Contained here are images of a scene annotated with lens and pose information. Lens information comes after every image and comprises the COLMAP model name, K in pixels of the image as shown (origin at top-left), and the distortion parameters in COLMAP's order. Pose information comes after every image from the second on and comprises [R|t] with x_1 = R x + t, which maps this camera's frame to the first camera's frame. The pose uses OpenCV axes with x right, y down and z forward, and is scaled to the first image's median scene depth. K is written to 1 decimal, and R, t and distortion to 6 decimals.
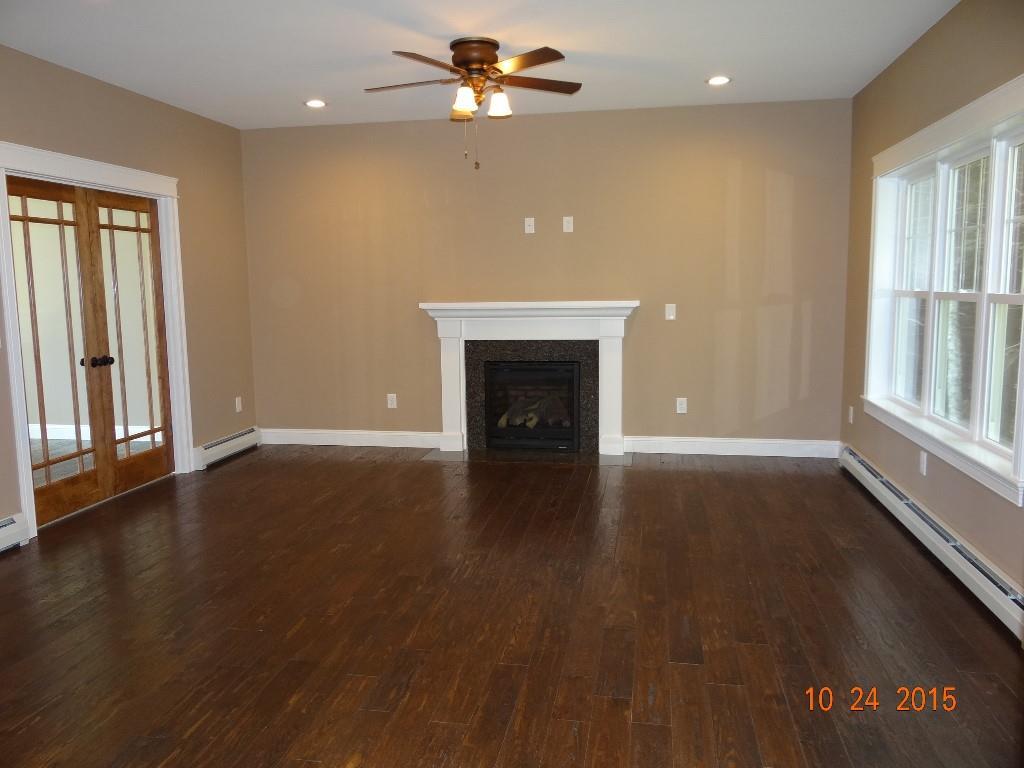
lens RADIAL K [[807.5, 0, 514.8], [0, 807.5, 384.9], [0, 0, 1]] dist [-0.000763, 0.000584]
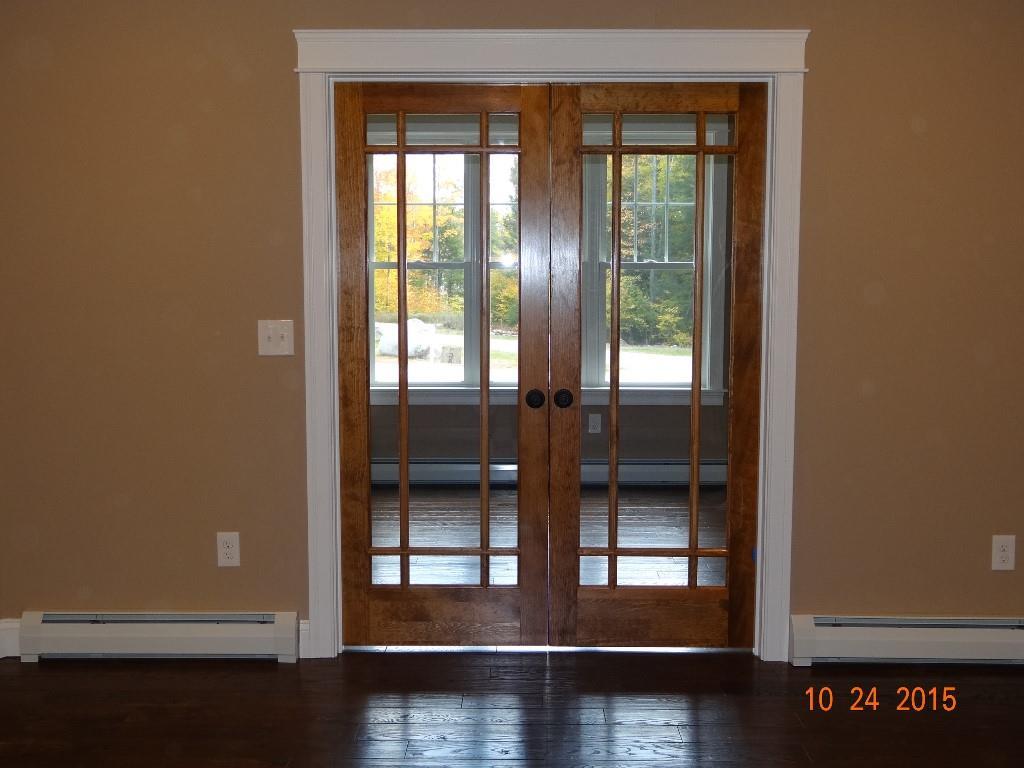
lens RADIAL K [[1098.5, 0, 512.2], [0, 1098.5, 385.8], [0, 0, 1]] dist [0.002430, 0.000000]
pose [[0.154726, 0.121166, -0.980499, 0.192710], [-0.130902, 0.986215, 0.101216, -0.100254], [0.979247, 0.112689, 0.168454, 0.770409]]
